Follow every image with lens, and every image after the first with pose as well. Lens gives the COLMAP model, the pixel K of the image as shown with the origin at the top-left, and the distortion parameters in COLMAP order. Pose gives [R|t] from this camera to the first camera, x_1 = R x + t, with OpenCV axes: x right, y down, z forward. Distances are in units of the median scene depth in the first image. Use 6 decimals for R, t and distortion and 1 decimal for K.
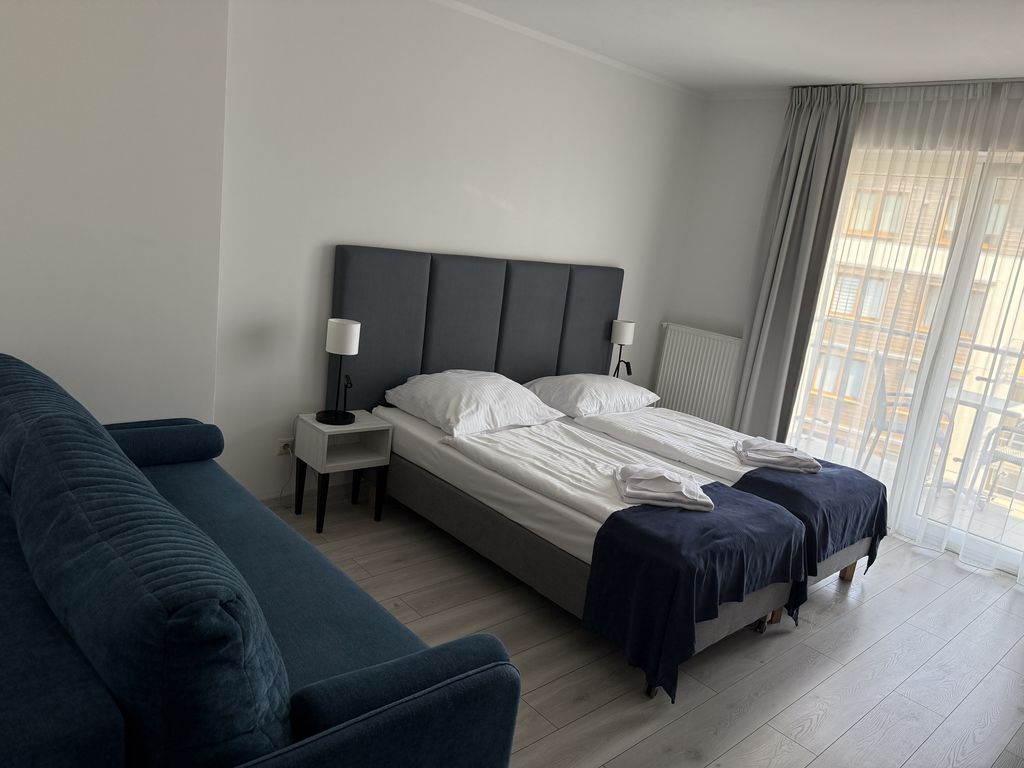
lens RADIAL K [[724.6, 0, 515.5], [0, 724.6, 383.9], [0, 0, 1]] dist [0.052975, -0.064973]
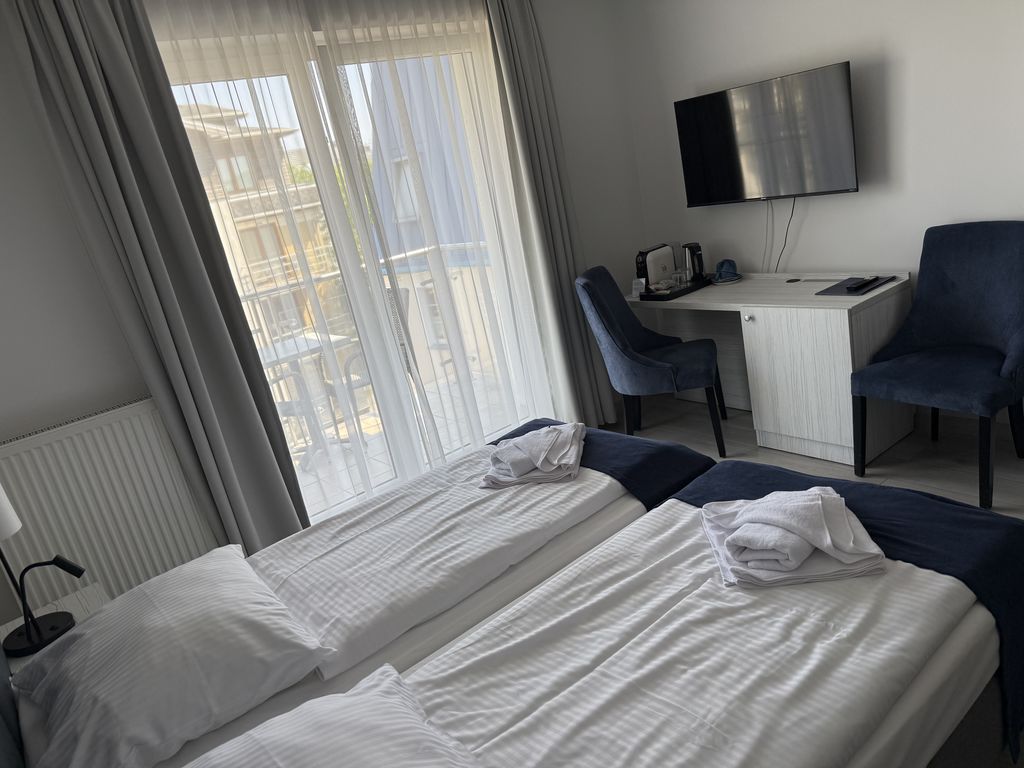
lens RADIAL K [[724.6, 0, 515.5], [0, 724.6, 383.9], [0, 0, 1]] dist [0.052975, -0.064973]
pose [[0.037543, -0.429617, 0.902230, -0.271873], [0.403143, 0.832645, 0.379707, -0.253951], [-0.914366, 0.349473, 0.204457, 0.946719]]
